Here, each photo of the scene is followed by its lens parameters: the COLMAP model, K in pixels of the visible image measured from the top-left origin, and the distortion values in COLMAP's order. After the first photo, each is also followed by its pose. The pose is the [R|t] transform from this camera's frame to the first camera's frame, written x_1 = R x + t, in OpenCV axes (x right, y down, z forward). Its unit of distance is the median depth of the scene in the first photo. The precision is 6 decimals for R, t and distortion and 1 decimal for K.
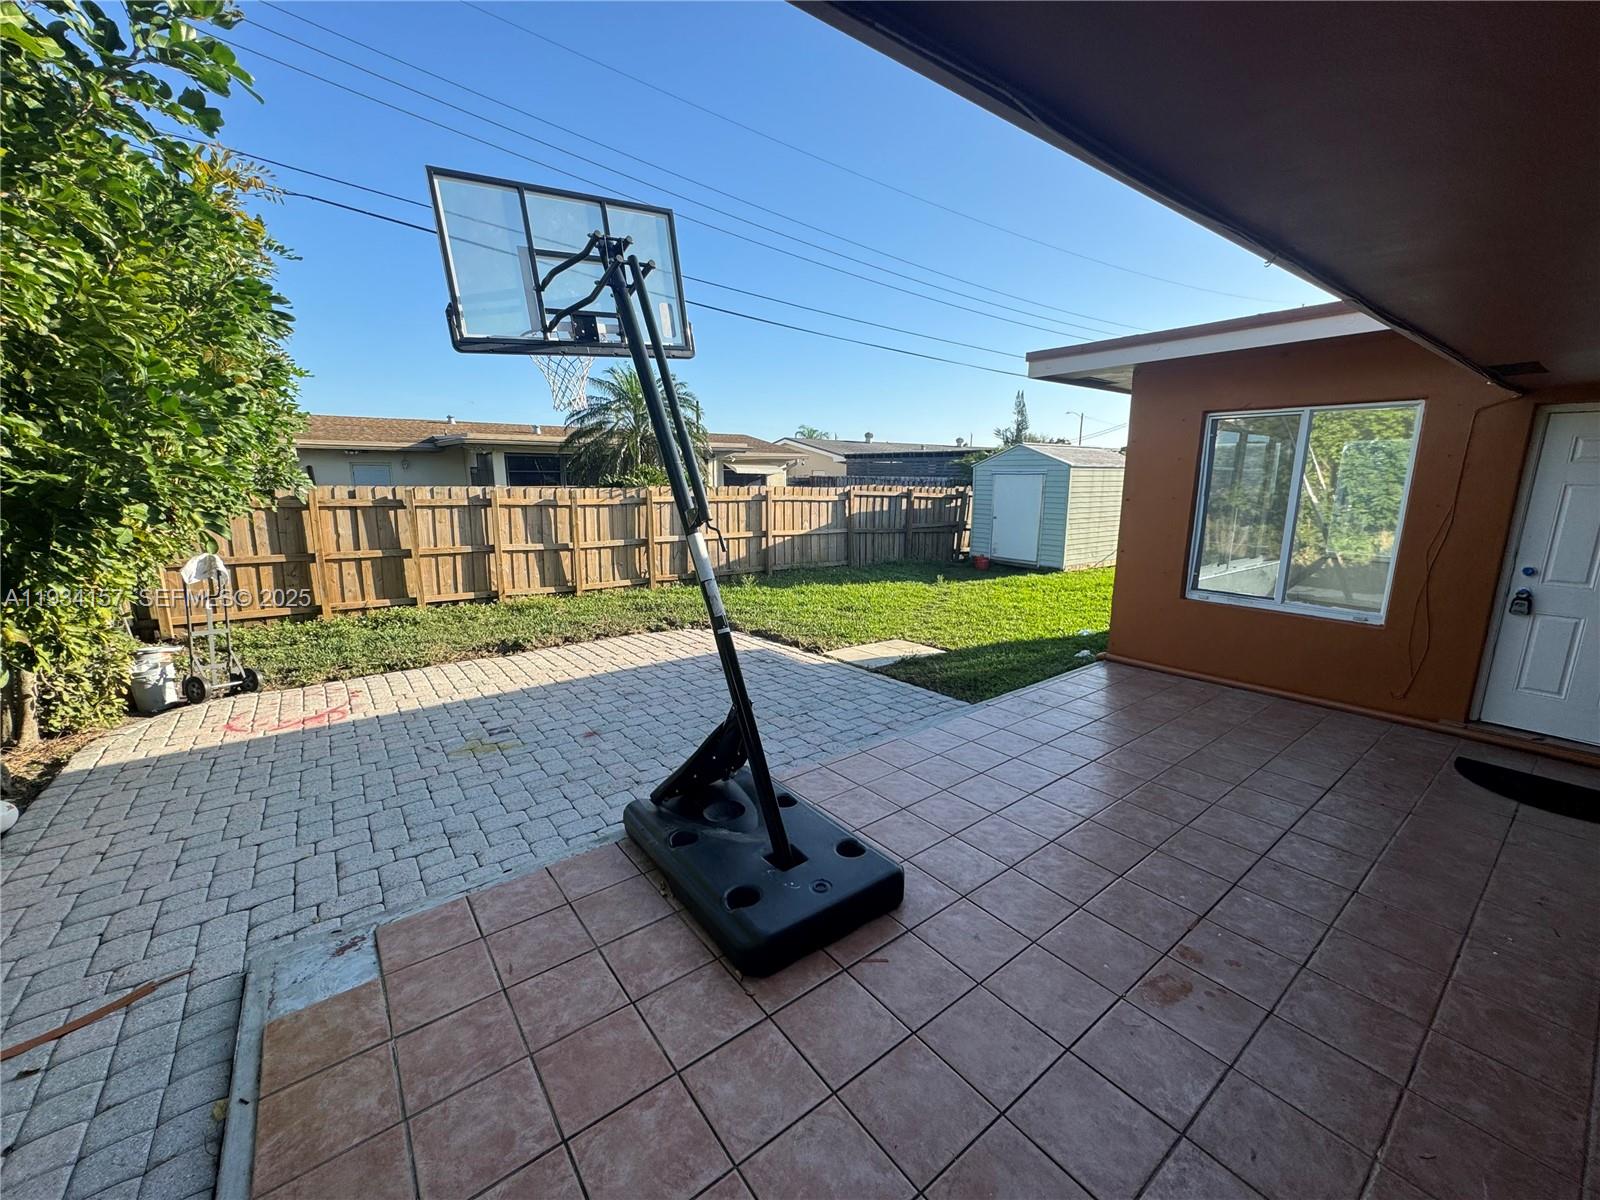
lens RADIAL K [[637.9, 0, 797.2], [0, 637.9, 602.3], [0, 0, 1]] dist [-0.002376, 0.000129]
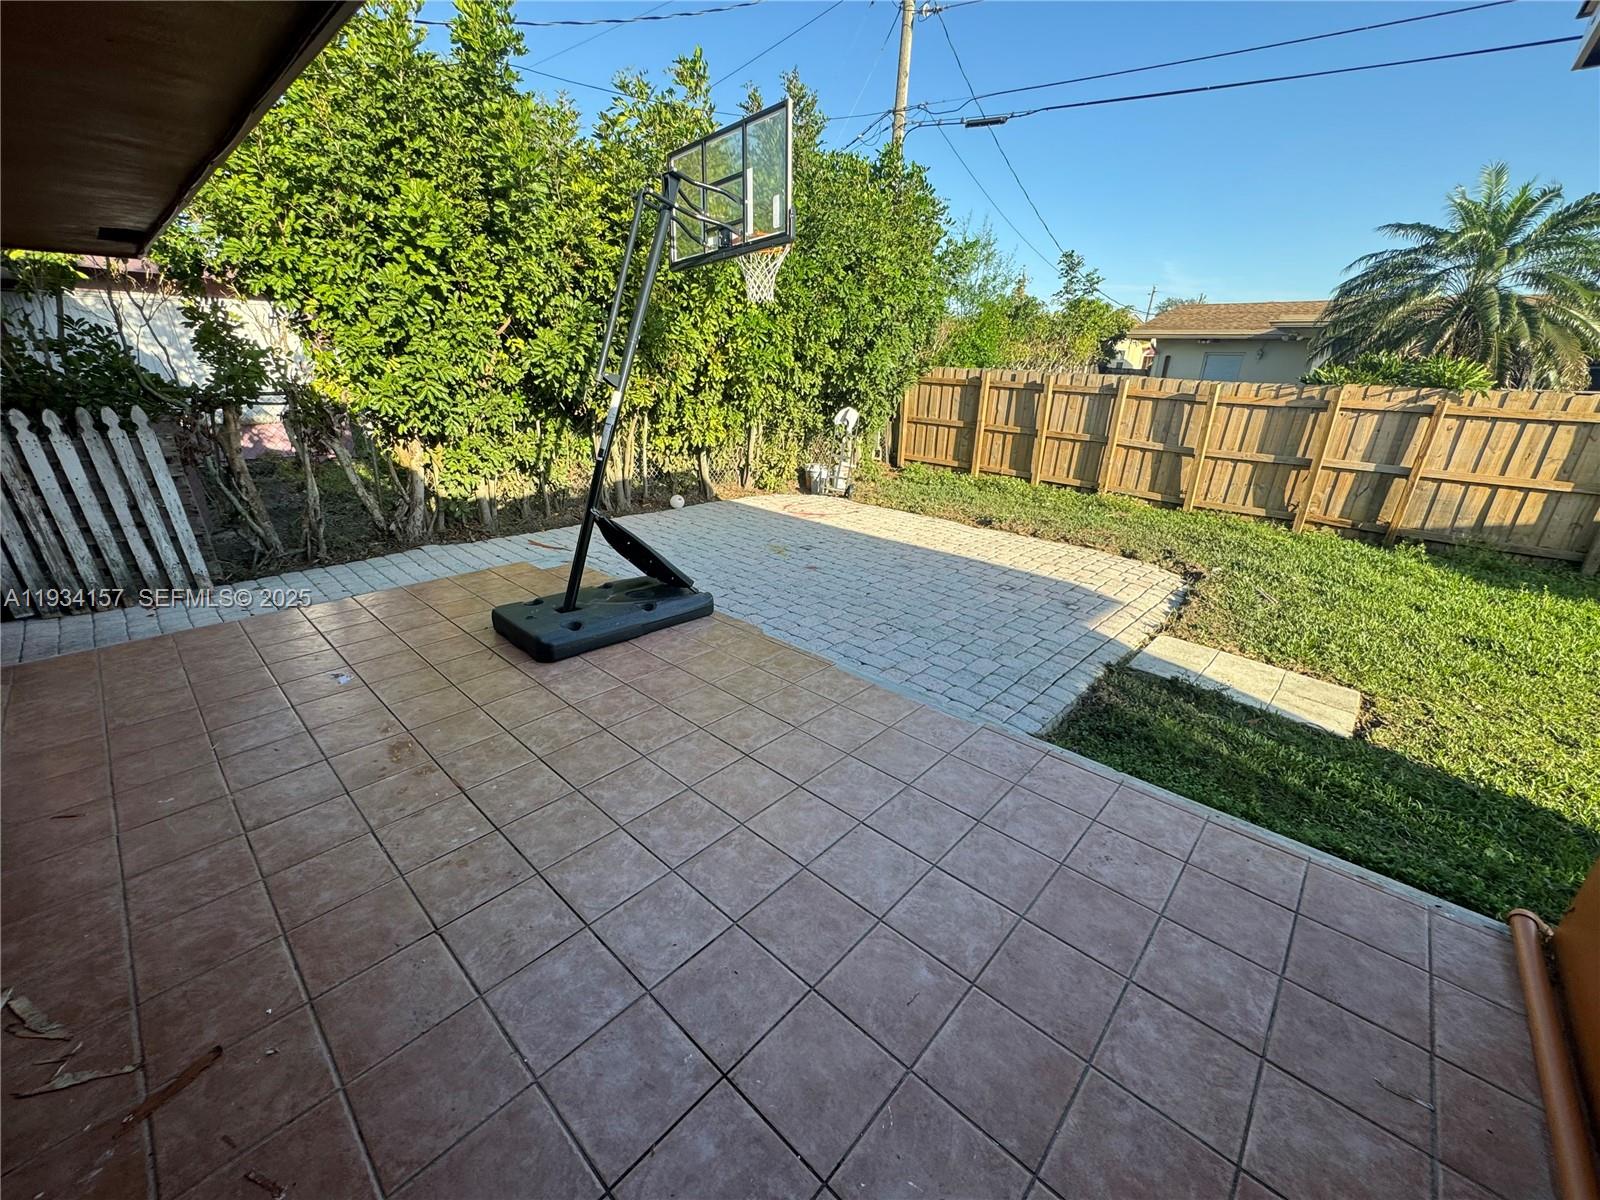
lens RADIAL K [[637.9, 0, 797.2], [0, 637.9, 594.8], [0, 0, 1]] dist [-0.002376, 0.000129]
pose [[0.174022, 0.346185, -0.921885, 0.577170], [-0.211723, 0.927429, 0.308301, -0.086736], [0.961712, 0.141533, 0.234689, 0.452032]]
